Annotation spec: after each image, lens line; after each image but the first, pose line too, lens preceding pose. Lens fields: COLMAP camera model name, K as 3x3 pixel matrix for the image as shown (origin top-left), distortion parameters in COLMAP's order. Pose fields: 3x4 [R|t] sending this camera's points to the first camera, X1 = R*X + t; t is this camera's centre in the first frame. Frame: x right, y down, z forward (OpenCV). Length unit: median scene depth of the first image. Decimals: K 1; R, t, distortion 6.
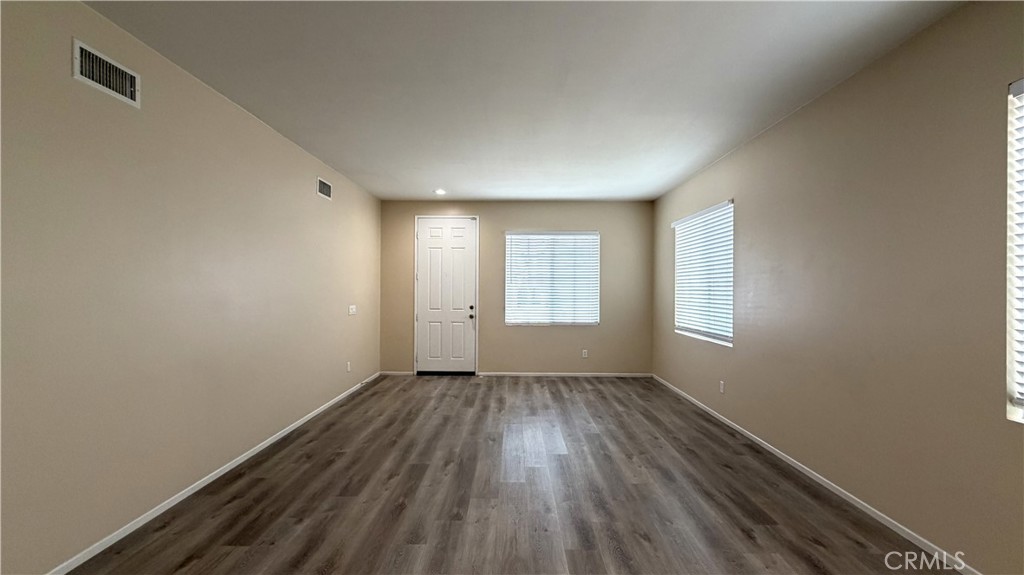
lens RADIAL K [[430.1, 0, 512.0], [0, 430.1, 287.5], [0, 0, 1]] dist [-0.000137, -0.000009]
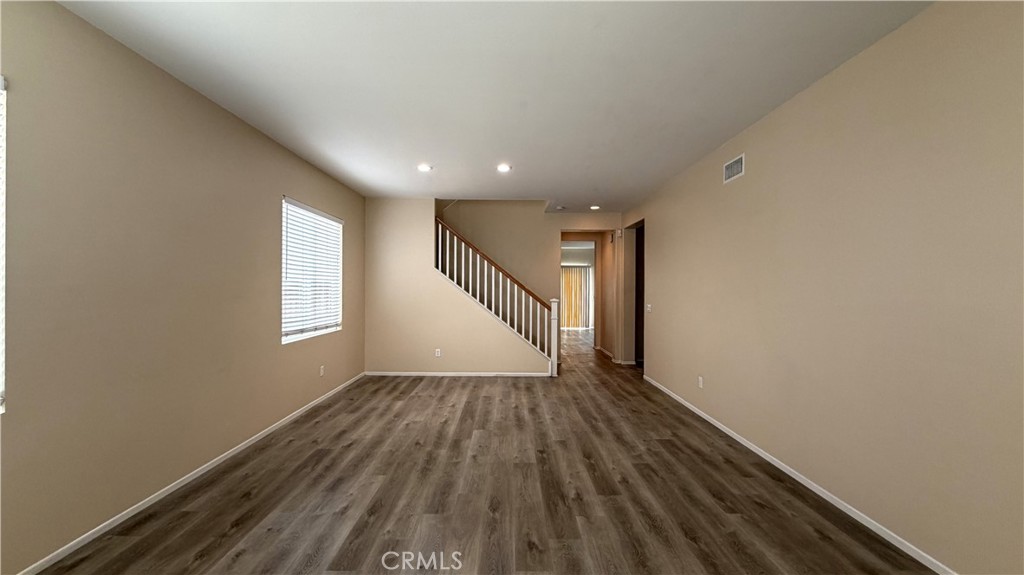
lens RADIAL K [[430.1, 0, 512.0], [0, 430.1, 287.5], [0, 0, 1]] dist [-0.000137, -0.000009]
pose [[-0.999843, -0.009818, -0.014727, -0.005356], [-0.009714, 0.999928, -0.007092, 0.009539], [0.014796, -0.006948, -0.999866, 2.044803]]
